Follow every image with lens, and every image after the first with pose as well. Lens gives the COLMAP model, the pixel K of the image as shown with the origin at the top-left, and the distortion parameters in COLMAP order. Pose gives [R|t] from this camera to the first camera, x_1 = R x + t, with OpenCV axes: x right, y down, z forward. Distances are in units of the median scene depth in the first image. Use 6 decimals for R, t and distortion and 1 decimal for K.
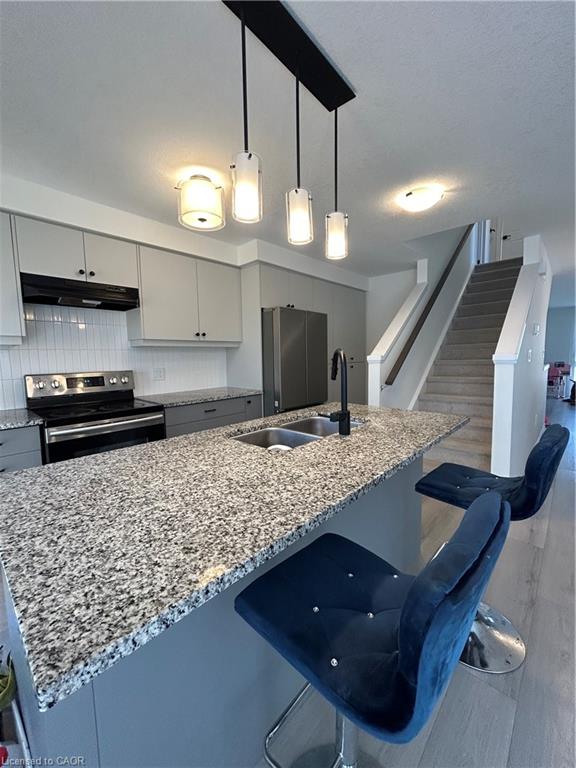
lens RADIAL K [[311.1, 0, 288.0], [0, 311.1, 384.0], [0, 0, 1]] dist [-0.001016, 0.000220]
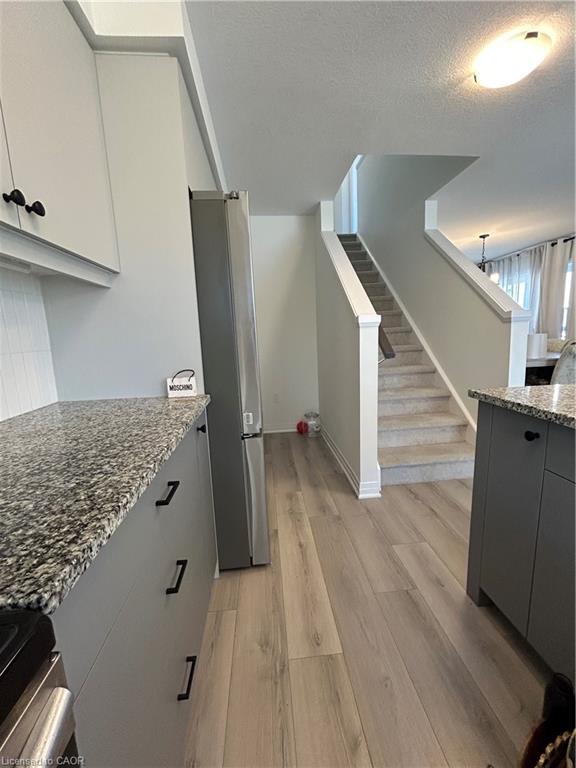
lens RADIAL K [[311.1, 0, 288.0], [0, 311.1, 384.0], [0, 0, 1]] dist [-0.001016, 0.000220]
pose [[0.676742, -0.124887, 0.725550, -0.423532], [0.093706, 0.992103, 0.083367, -0.021518], [-0.730232, 0.011570, 0.683101, 0.853979]]
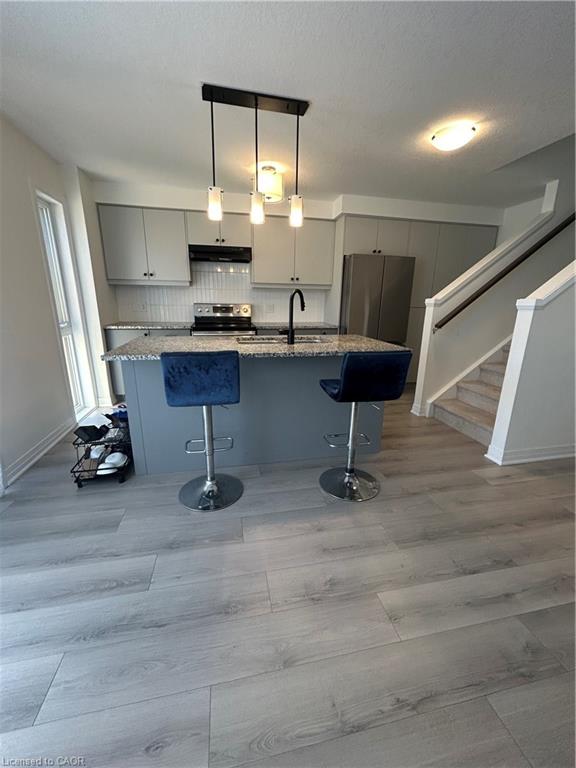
lens RADIAL K [[311.1, 0, 288.0], [0, 311.1, 384.0], [0, 0, 1]] dist [-0.001016, 0.000220]
pose [[0.815381, 0.178474, -0.550728, 0.649610], [-0.081669, 0.977241, 0.195780, 0.029470], [0.573135, -0.114658, 0.811400, -0.200140]]
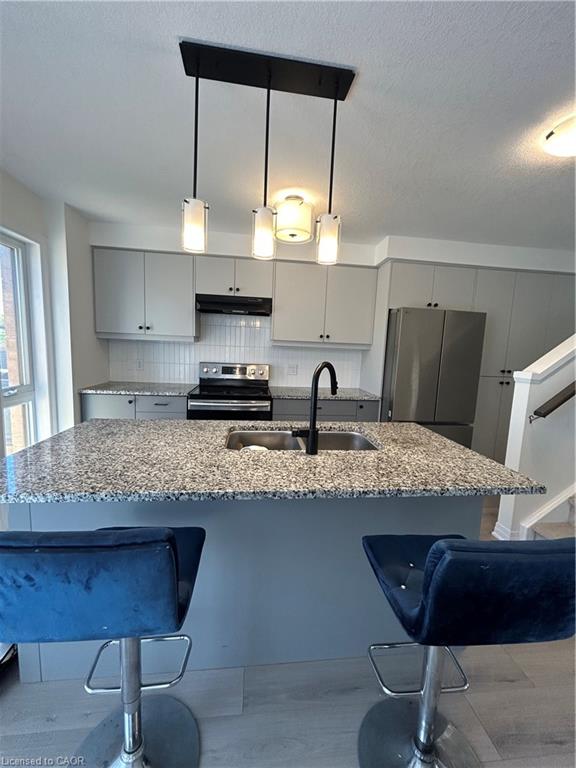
lens RADIAL K [[311.1, 0, 288.0], [0, 311.1, 384.0], [0, 0, 1]] dist [-0.001016, 0.000220]
pose [[0.753661, 0.123263, -0.645602, 0.420657], [-0.114410, 0.991864, 0.055814, -0.053350], [0.647229, 0.031799, 0.761632, 0.139170]]
